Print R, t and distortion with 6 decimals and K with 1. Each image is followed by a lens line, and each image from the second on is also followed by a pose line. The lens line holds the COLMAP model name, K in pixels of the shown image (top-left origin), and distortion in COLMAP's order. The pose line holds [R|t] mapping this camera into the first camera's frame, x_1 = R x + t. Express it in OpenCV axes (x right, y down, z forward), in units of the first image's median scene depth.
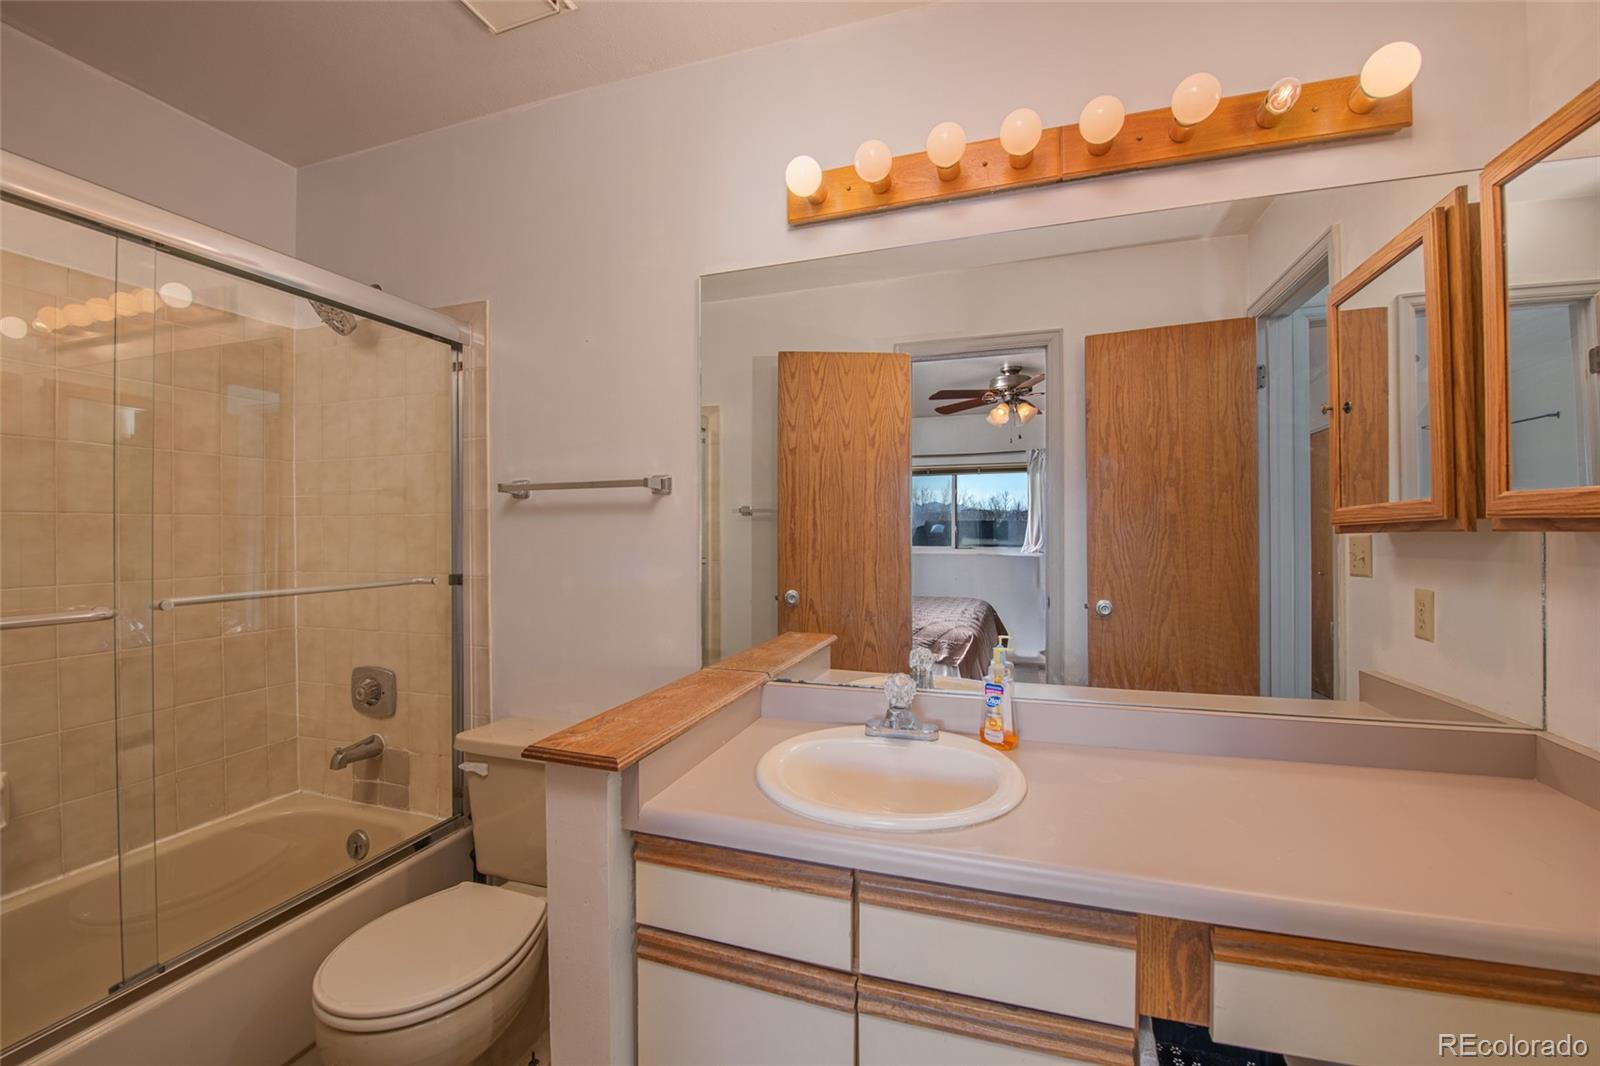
lens RADIAL K [[648.1, 0, 803.2], [0, 648.1, 535.8], [0, 0, 1]] dist [-0.002434, 0.000007]
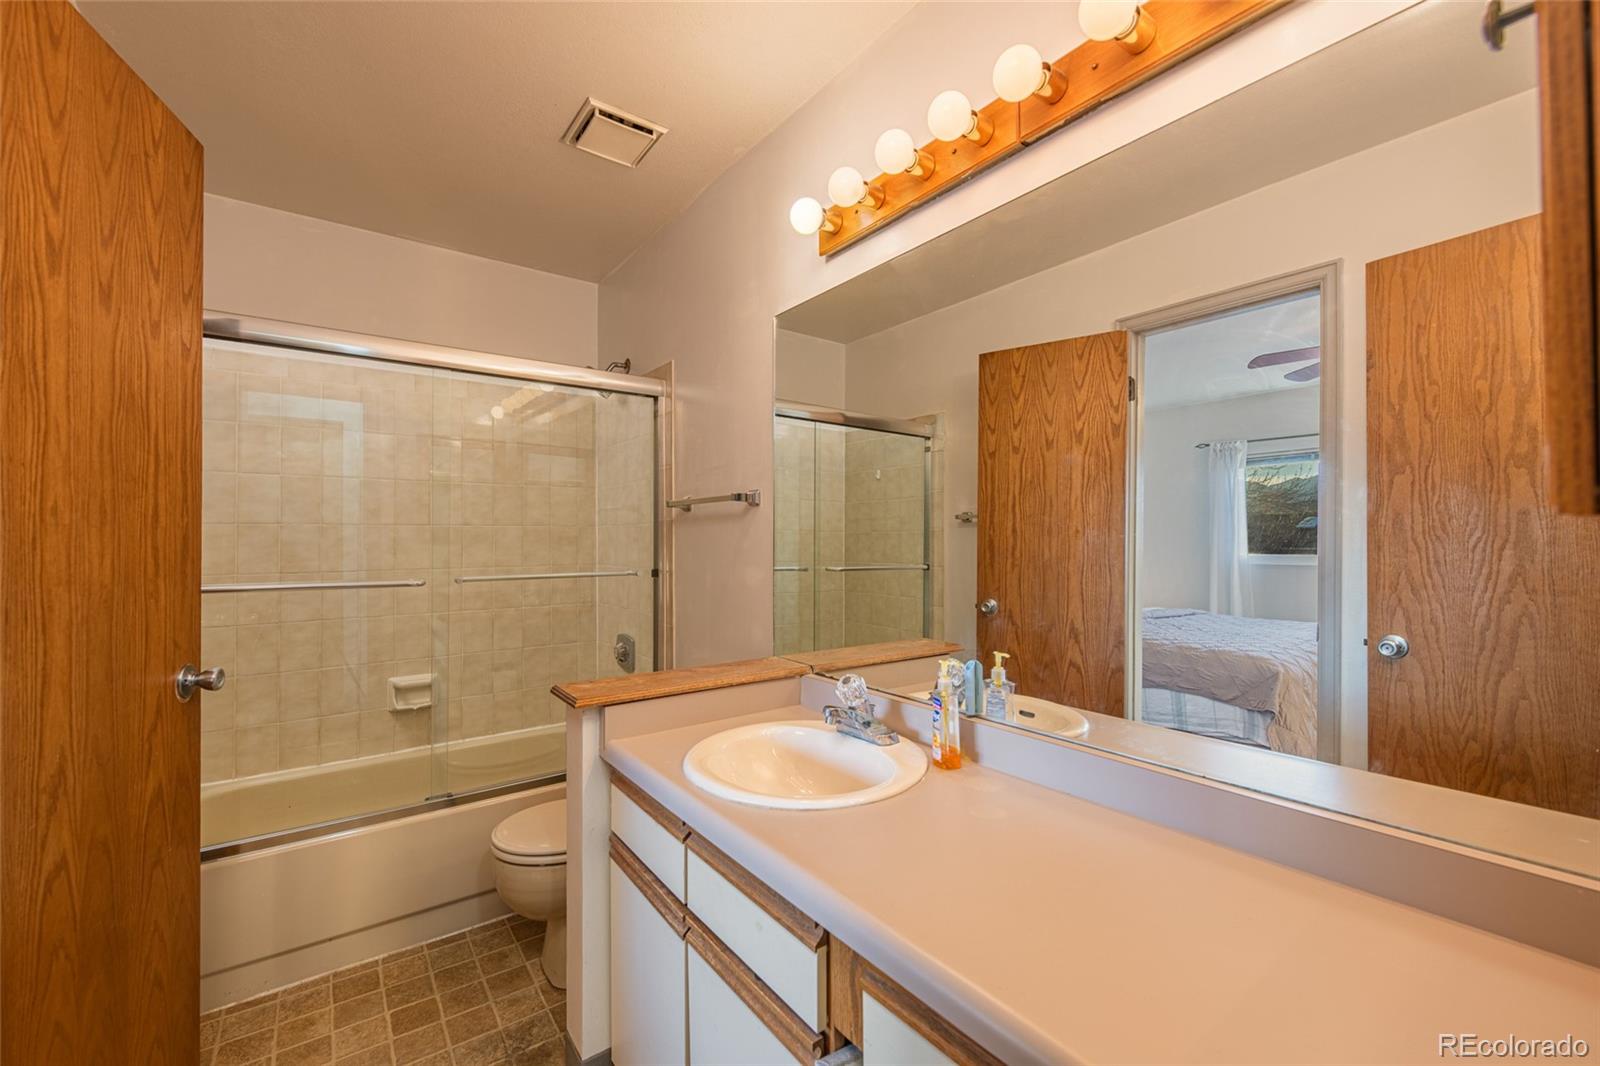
lens RADIAL K [[653.0, 0, 801.4], [0, 653.0, 535.9], [0, 0, 1]] dist [0.003947, -0.000497]
pose [[0.812613, -0.003782, -0.582791, 0.331329], [-0.004776, 0.999902, -0.013148, 0.004325], [0.582784, 0.013468, 0.812516, 0.049569]]
